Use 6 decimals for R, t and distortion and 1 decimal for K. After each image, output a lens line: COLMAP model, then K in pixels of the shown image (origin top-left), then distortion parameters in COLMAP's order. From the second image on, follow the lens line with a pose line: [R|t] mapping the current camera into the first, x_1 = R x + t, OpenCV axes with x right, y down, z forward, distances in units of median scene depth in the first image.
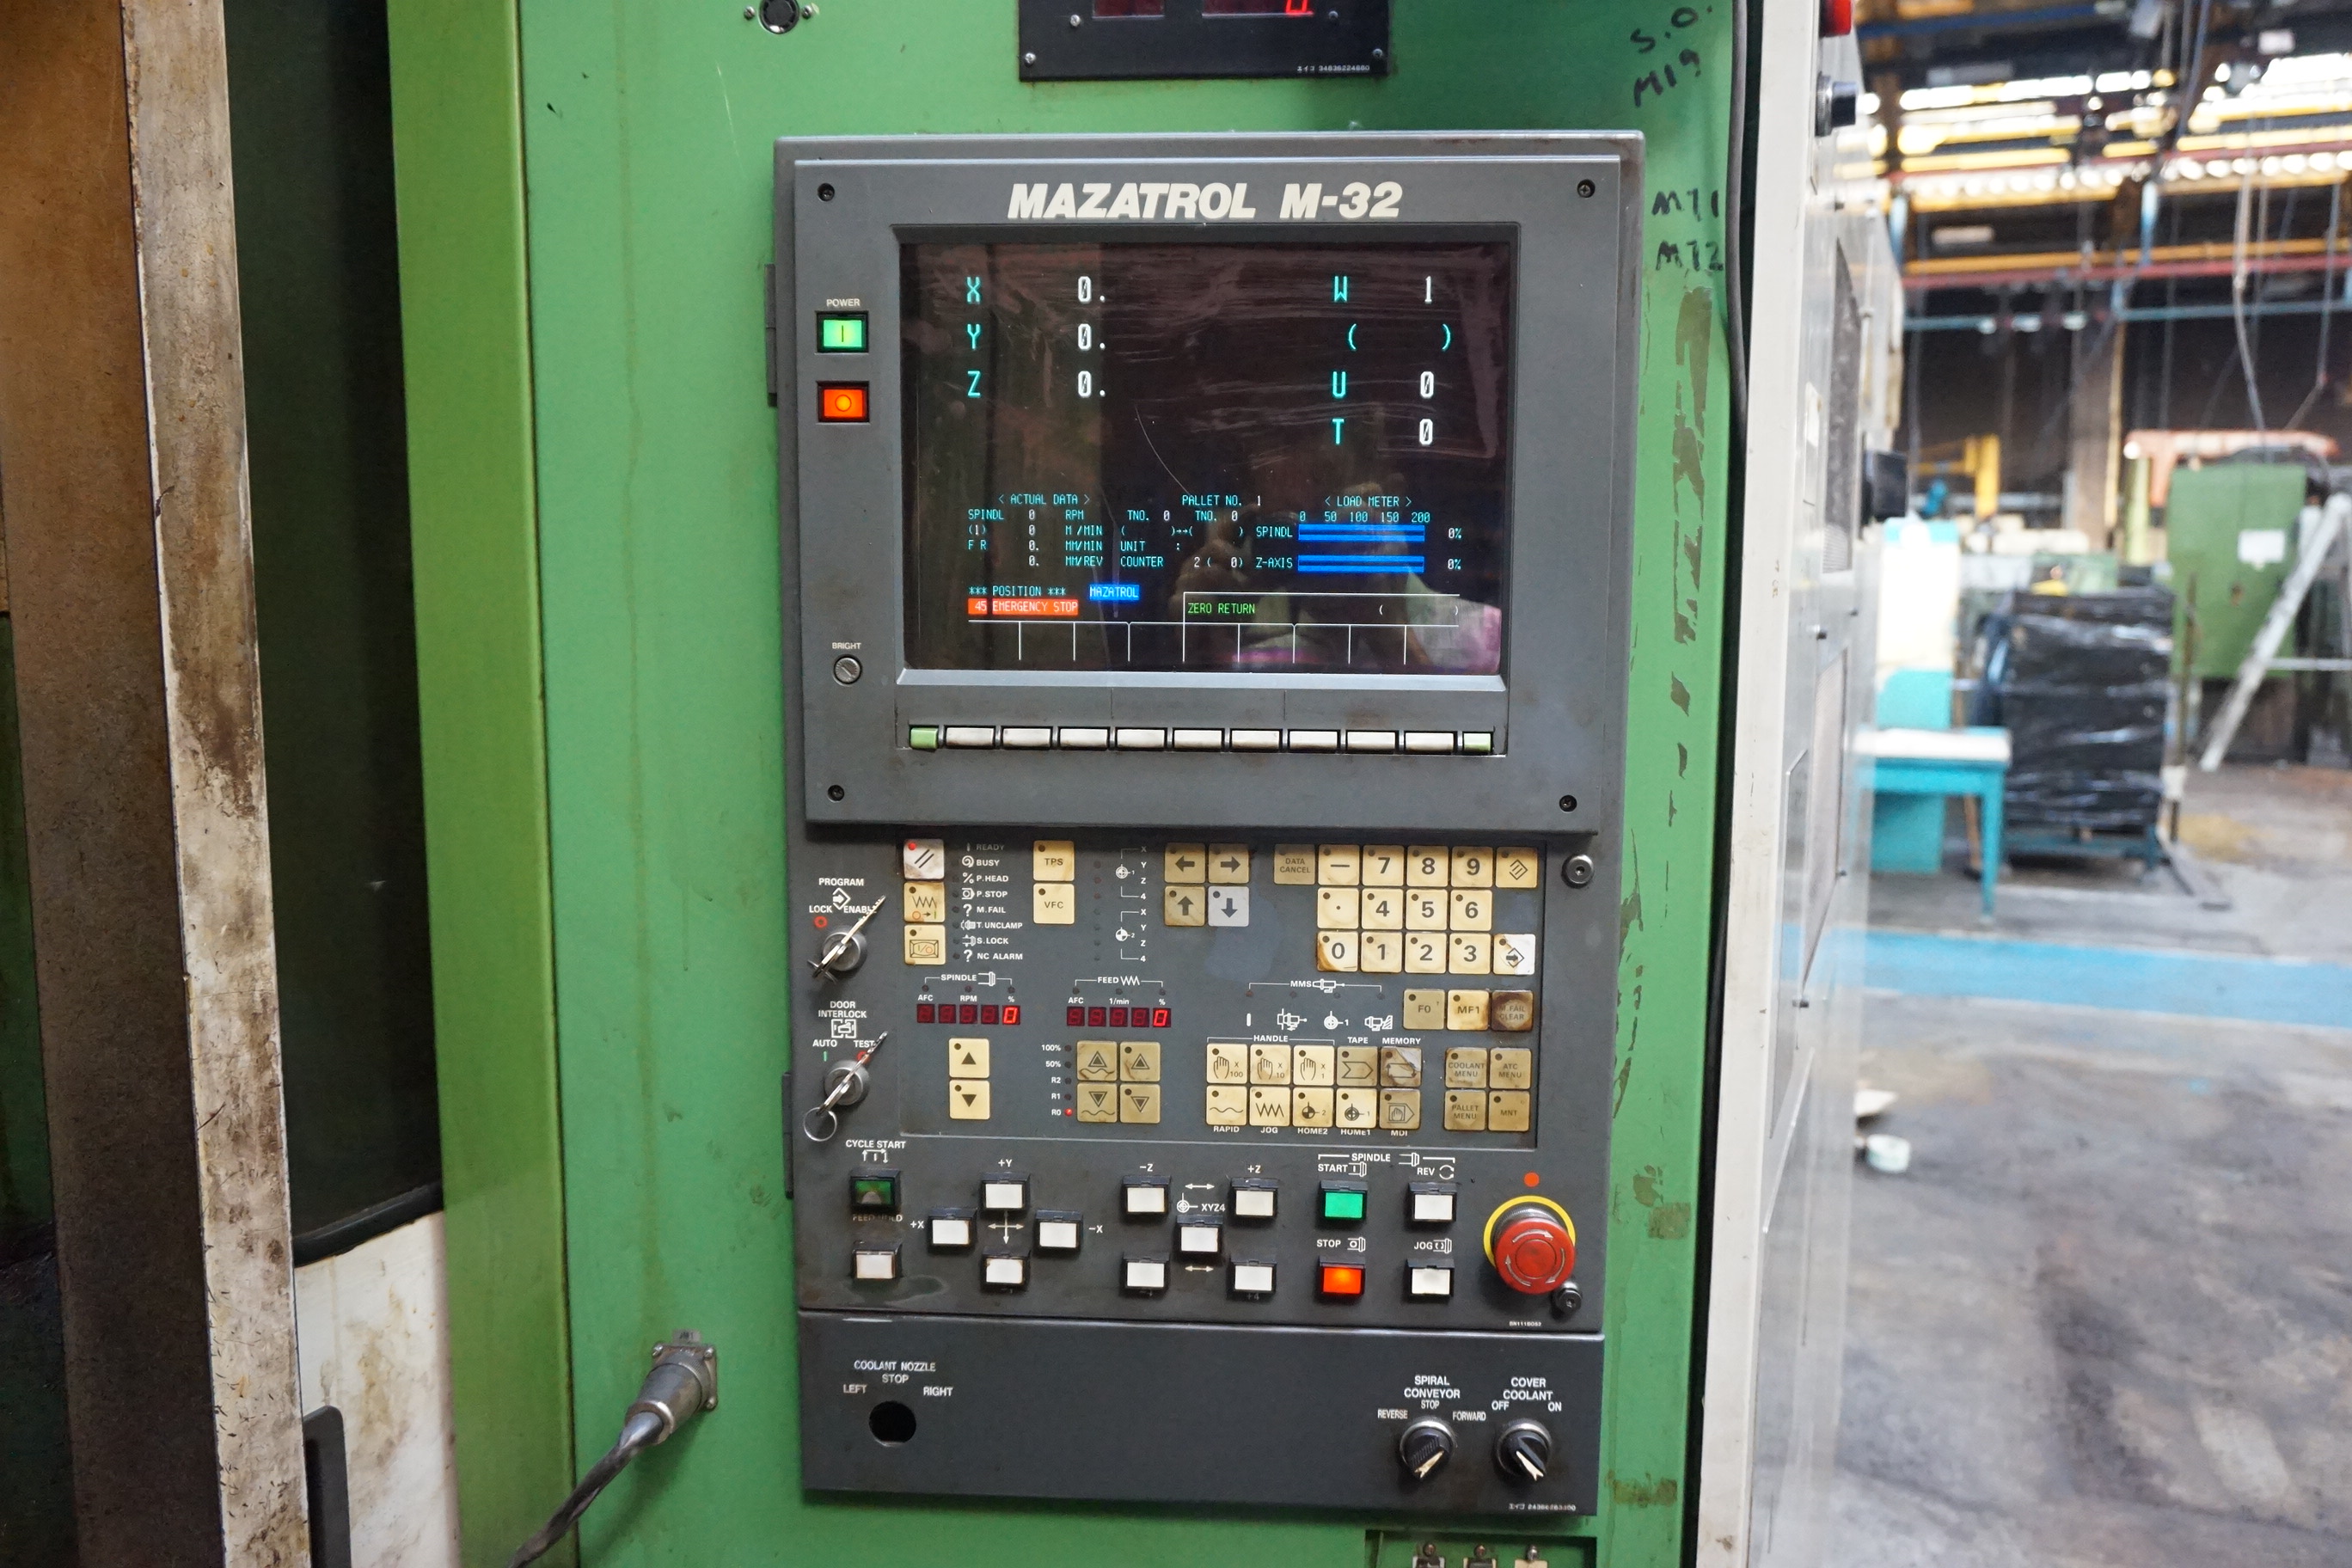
lens RADIAL K [[1809.6, 0, 1176.0], [0, 1809.6, 784.0], [0, 0, 1]] dist [-0.032279, 0.024694]
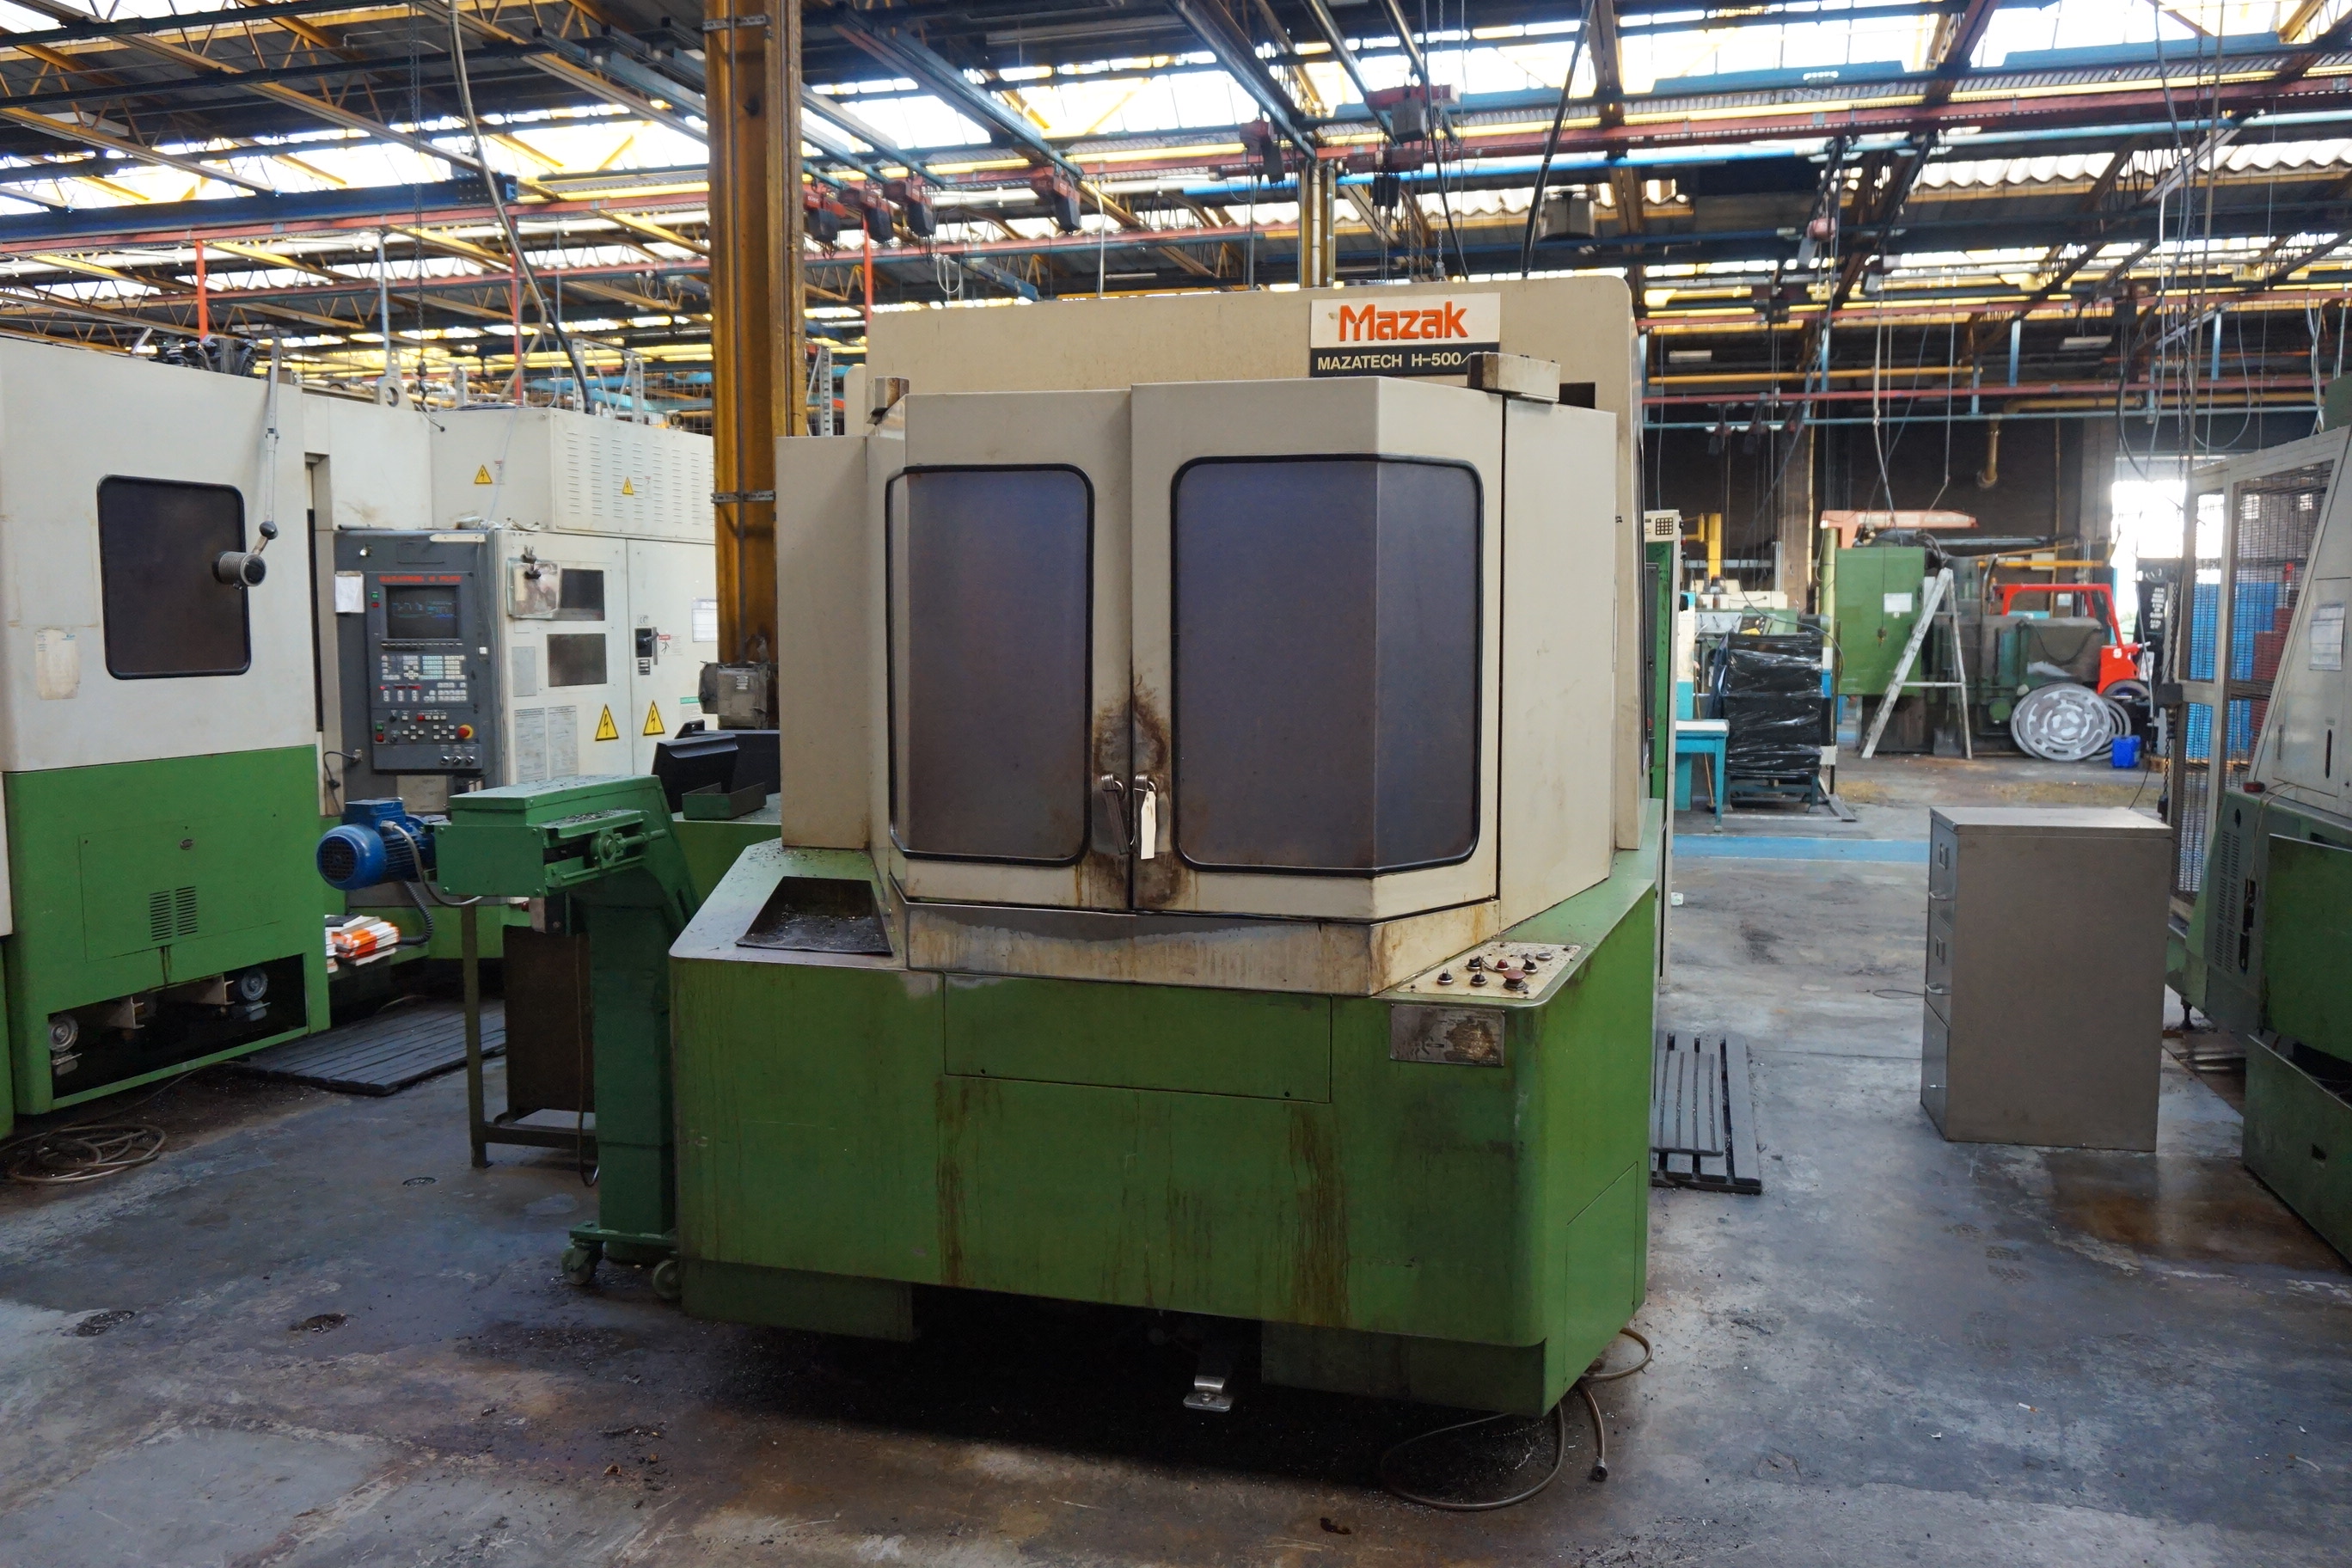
lens RADIAL K [[1809.6, 0, 1176.0], [0, 1809.6, 784.0], [0, 0, 1]] dist [-0.032279, 0.024694]
pose [[0.991576, -0.015369, 0.128612, -2.455272], [0.019028, 0.999447, -0.027272, 0.644736], [-0.128122, 0.029489, 0.991320, -5.565317]]
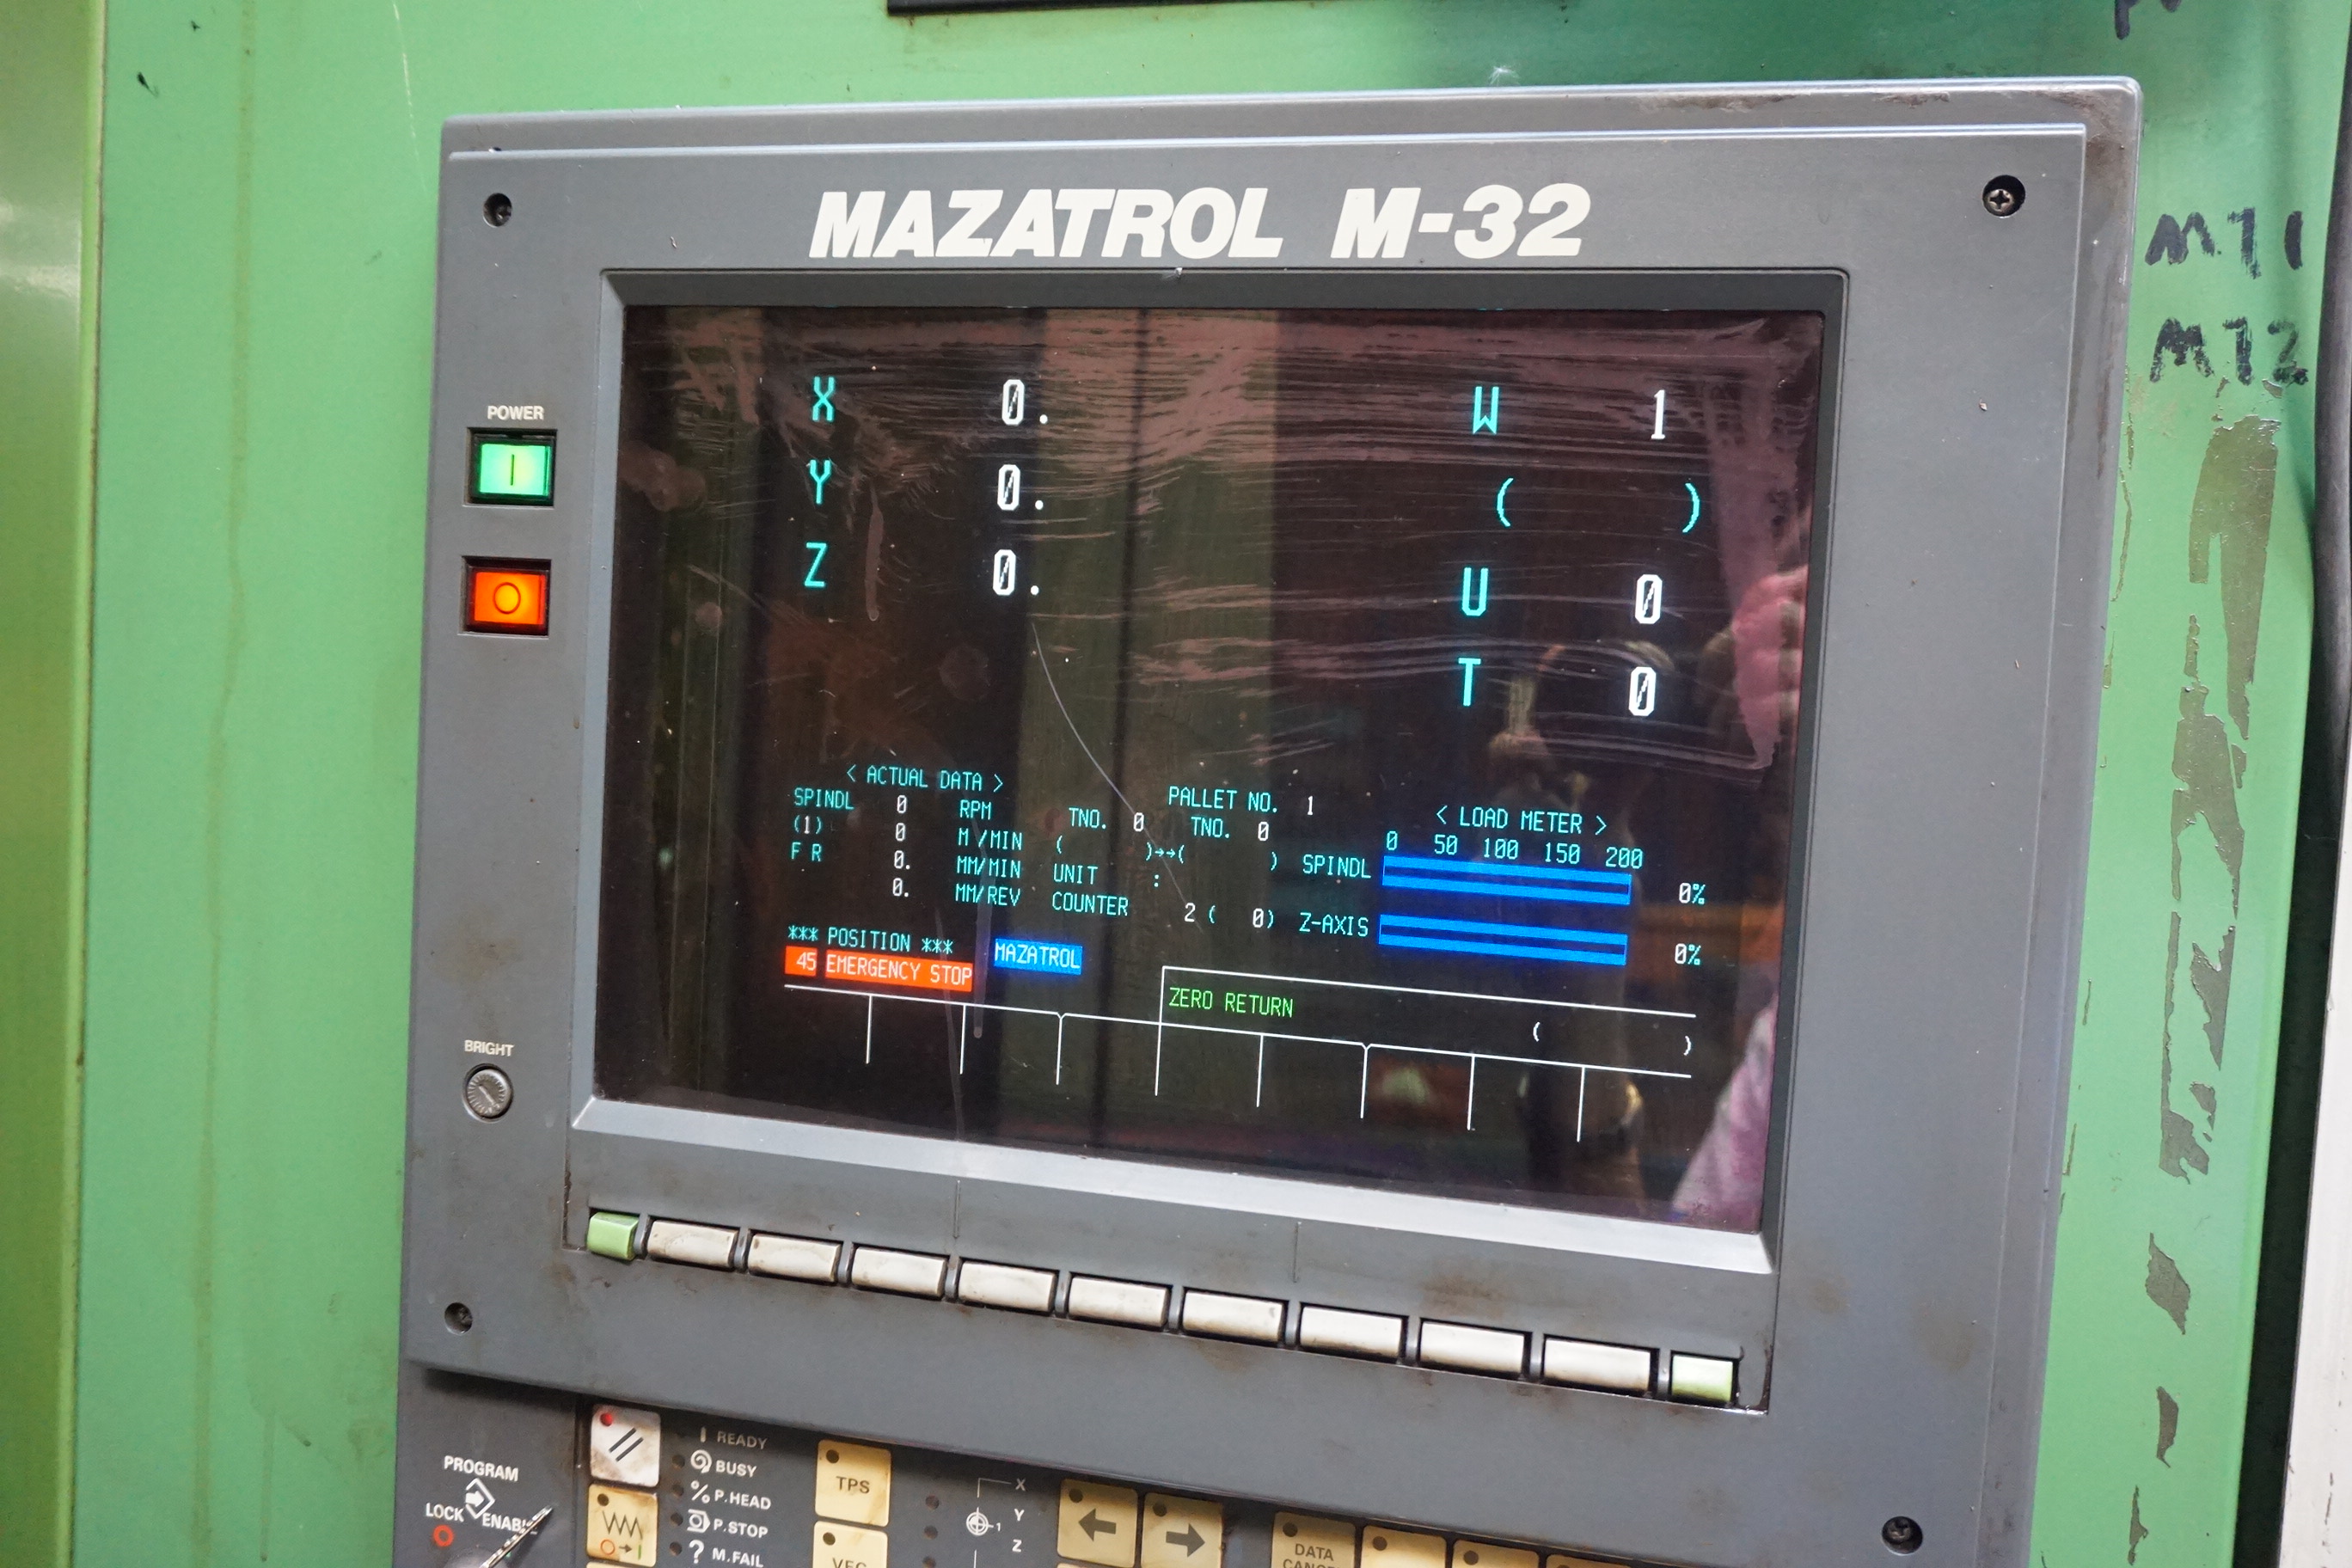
lens RADIAL K [[1807.9, 0, 1176.0], [0, 1807.9, 784.0], [0, 0, 1]] dist [-0.029549, -0.000912]
pose [[0.982292, 0.056412, -0.178663, 0.103578], [-0.070396, 0.994850, -0.072920, -0.125281], [0.173630, 0.084206, 0.981204, 0.492792]]
